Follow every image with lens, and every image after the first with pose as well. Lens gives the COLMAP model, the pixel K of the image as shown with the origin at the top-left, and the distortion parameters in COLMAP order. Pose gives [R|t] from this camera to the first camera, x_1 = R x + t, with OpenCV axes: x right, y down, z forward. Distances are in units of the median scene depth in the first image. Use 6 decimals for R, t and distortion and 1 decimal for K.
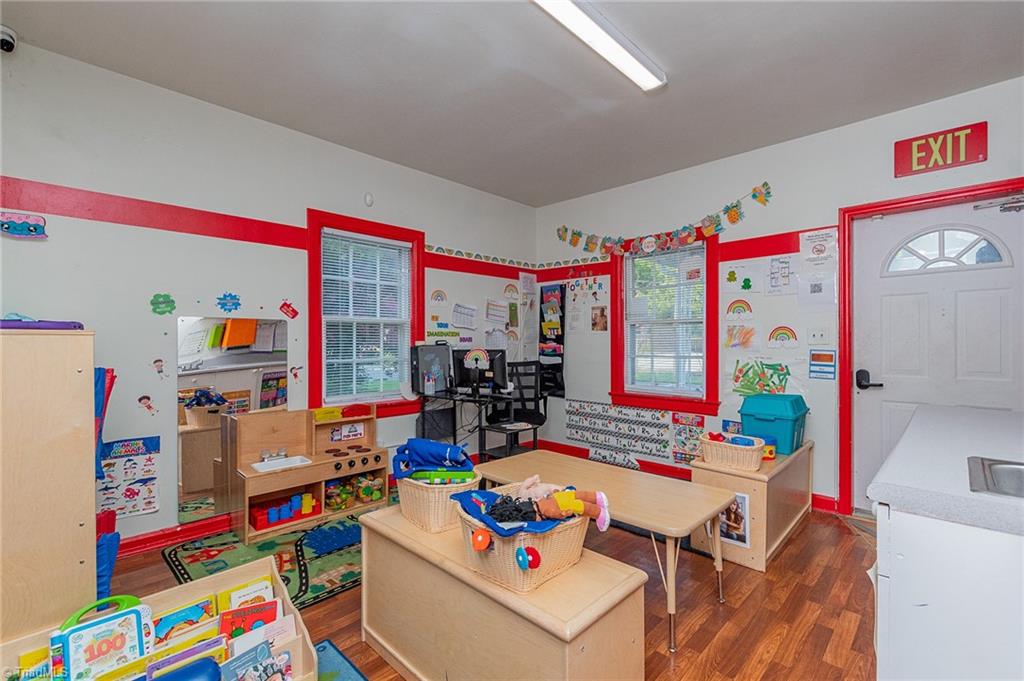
lens RADIAL K [[463.4, 0, 507.7], [0, 463.4, 340.5], [0, 0, 1]] dist [0.002488, -0.000858]
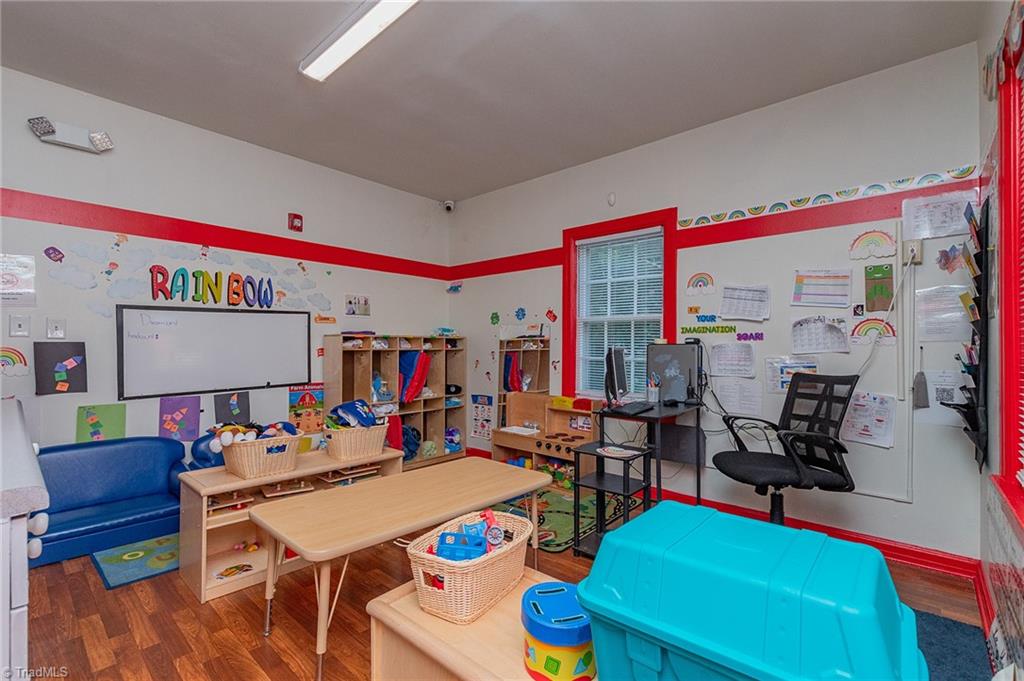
lens RADIAL K [[463.4, 0, 507.3], [0, 463.4, 343.7], [0, 0, 1]] dist [0.002488, -0.000858]
pose [[0.026980, -0.000571, -0.999636, 0.708692], [0.000175, 1.000000, -0.000566, 0.010790], [0.999636, -0.000159, 0.026980, 0.758117]]
